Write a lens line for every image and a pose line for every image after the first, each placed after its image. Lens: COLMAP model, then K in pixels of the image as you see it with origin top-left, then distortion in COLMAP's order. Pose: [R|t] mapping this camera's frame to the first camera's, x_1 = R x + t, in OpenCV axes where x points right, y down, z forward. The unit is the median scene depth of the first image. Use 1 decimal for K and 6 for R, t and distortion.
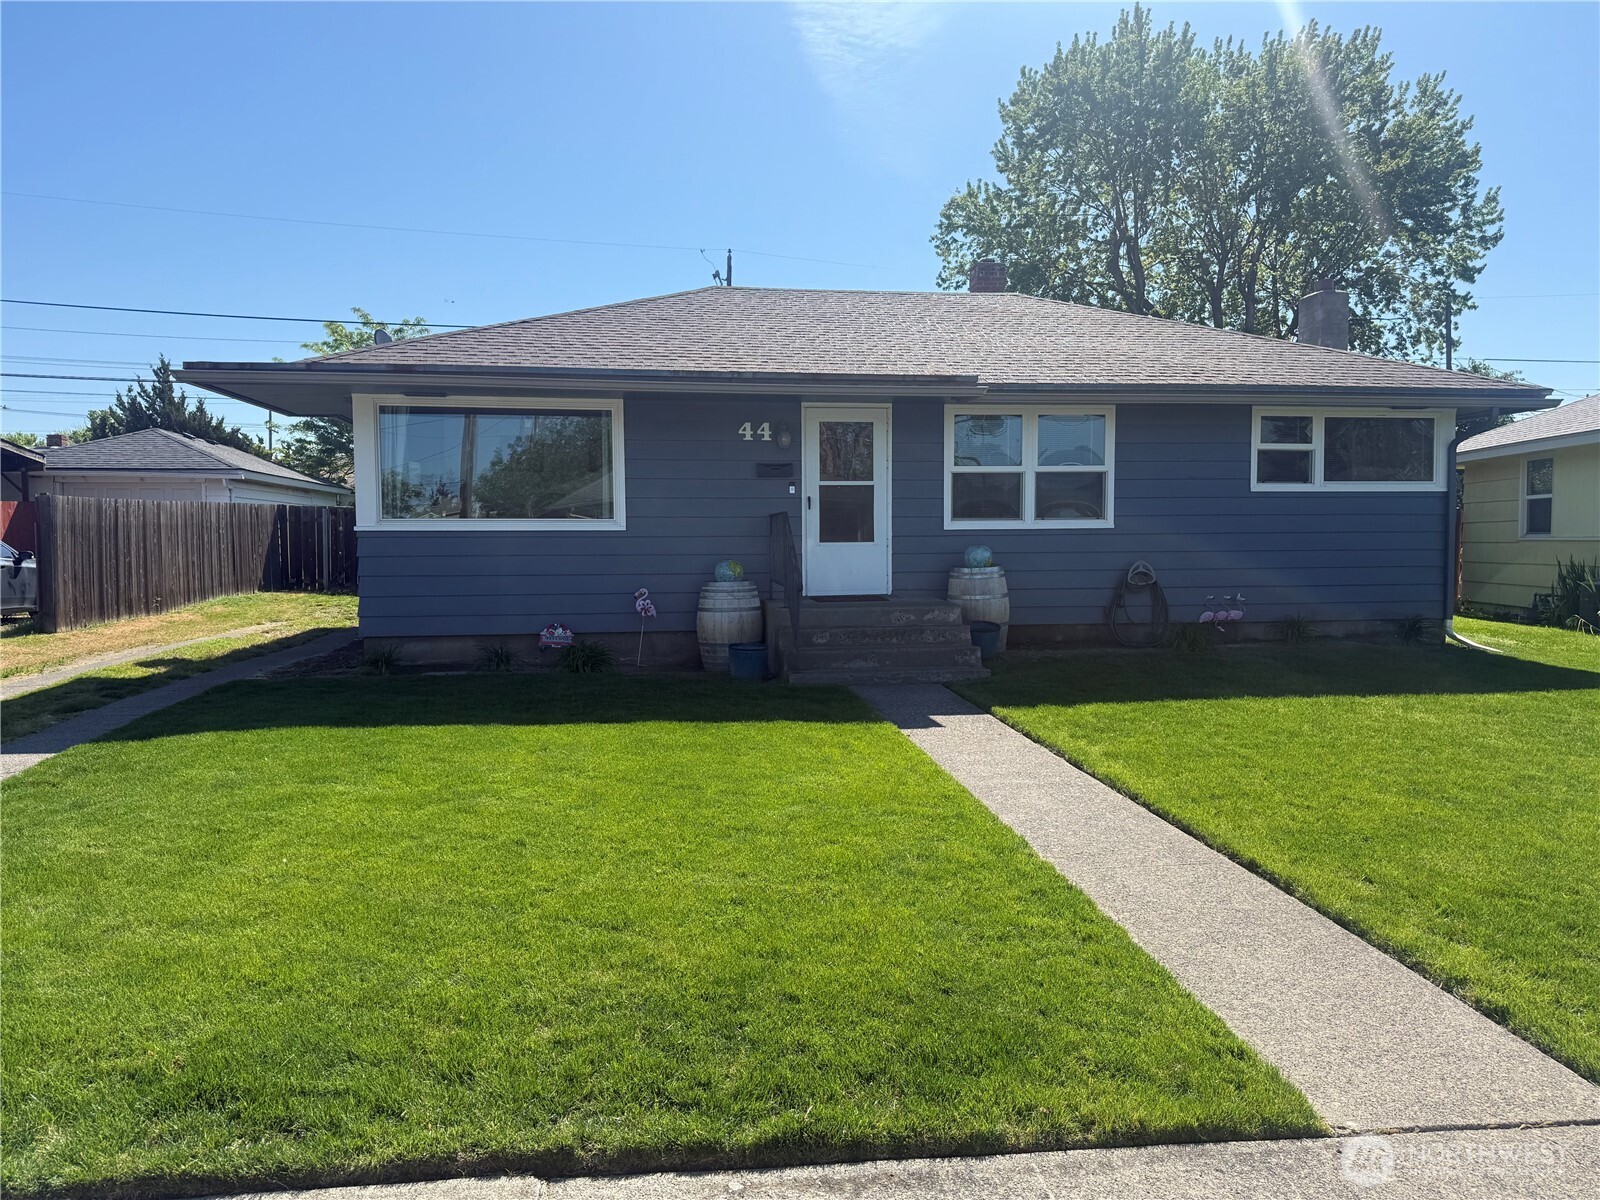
lens RADIAL K [[1182.5, 0, 799.2], [0, 1182.5, 607.4], [0, 0, 1]] dist [0.011352, -0.027990]
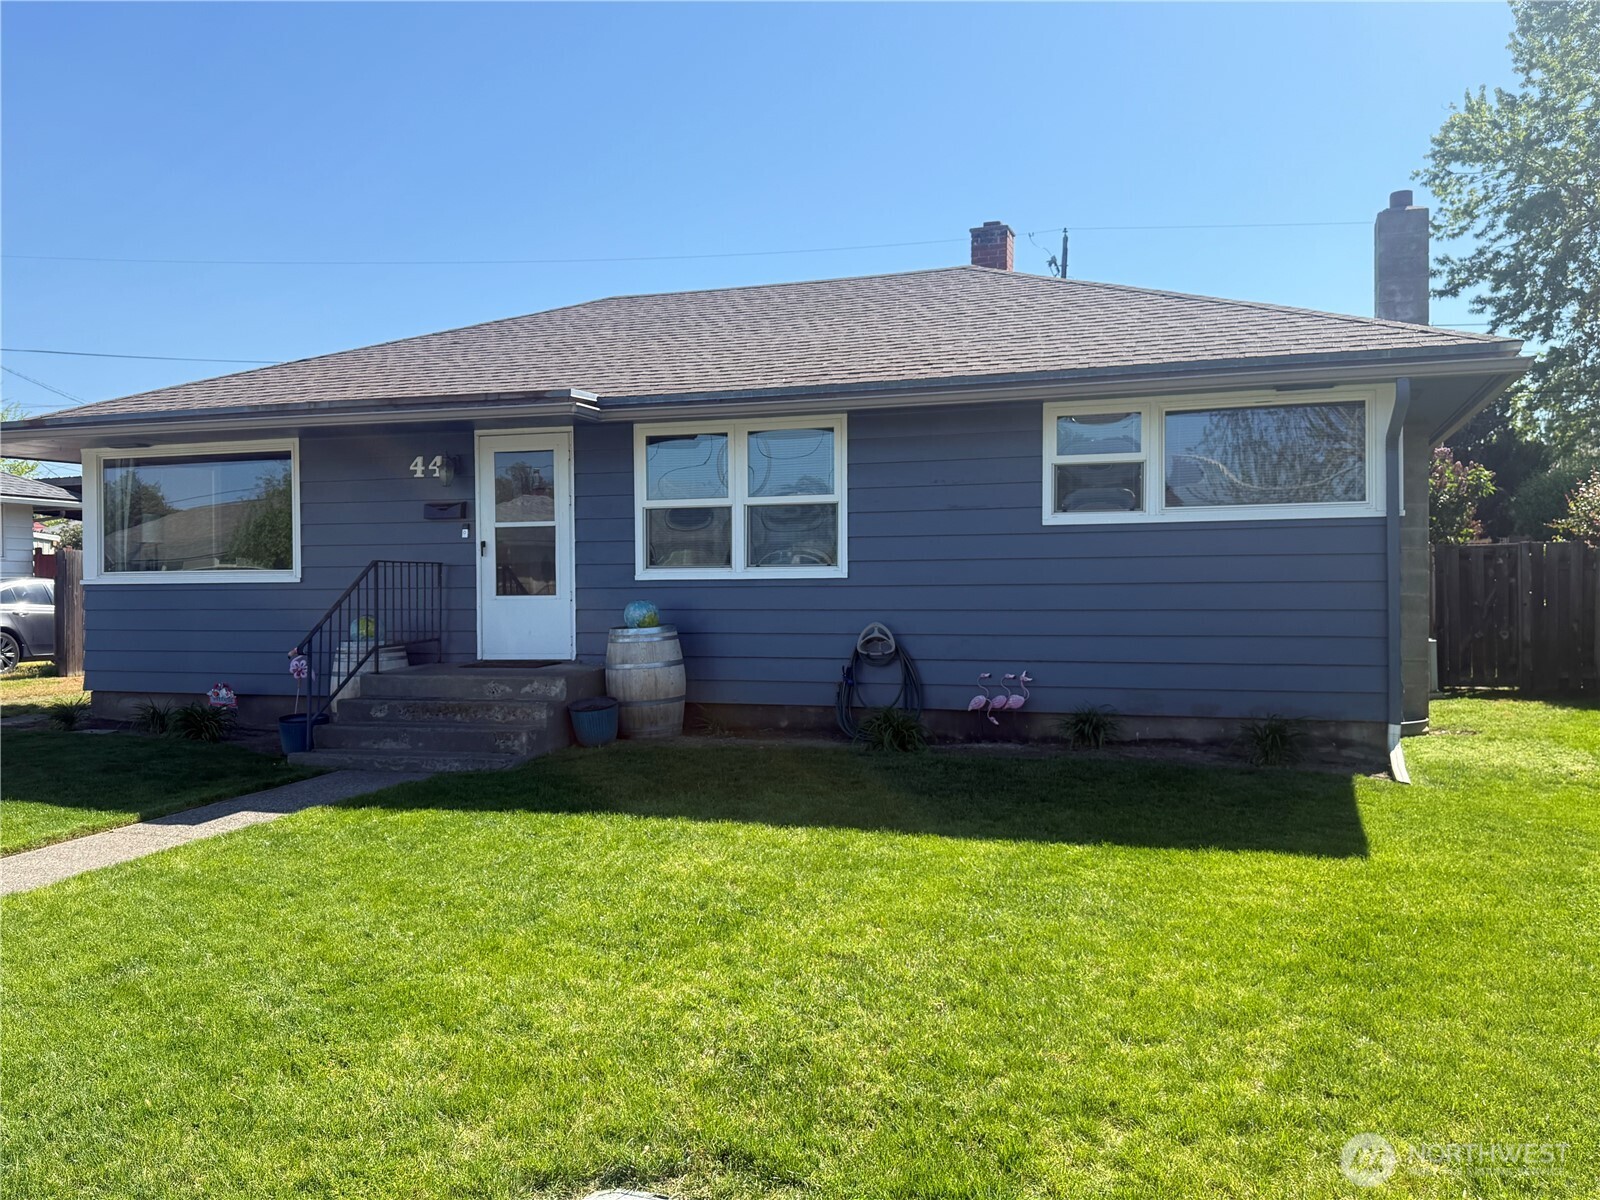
lens RADIAL K [[1383.8, 0, 800.5], [0, 1383.8, 592.4], [0, 0, 1]] dist [0.049413, 0.000140]
pose [[0.894093, 0.002968, -0.447871, 0.624965], [-0.024155, 0.998842, -0.041601, -0.020944], [0.447229, 0.048013, 0.893130, 0.212181]]
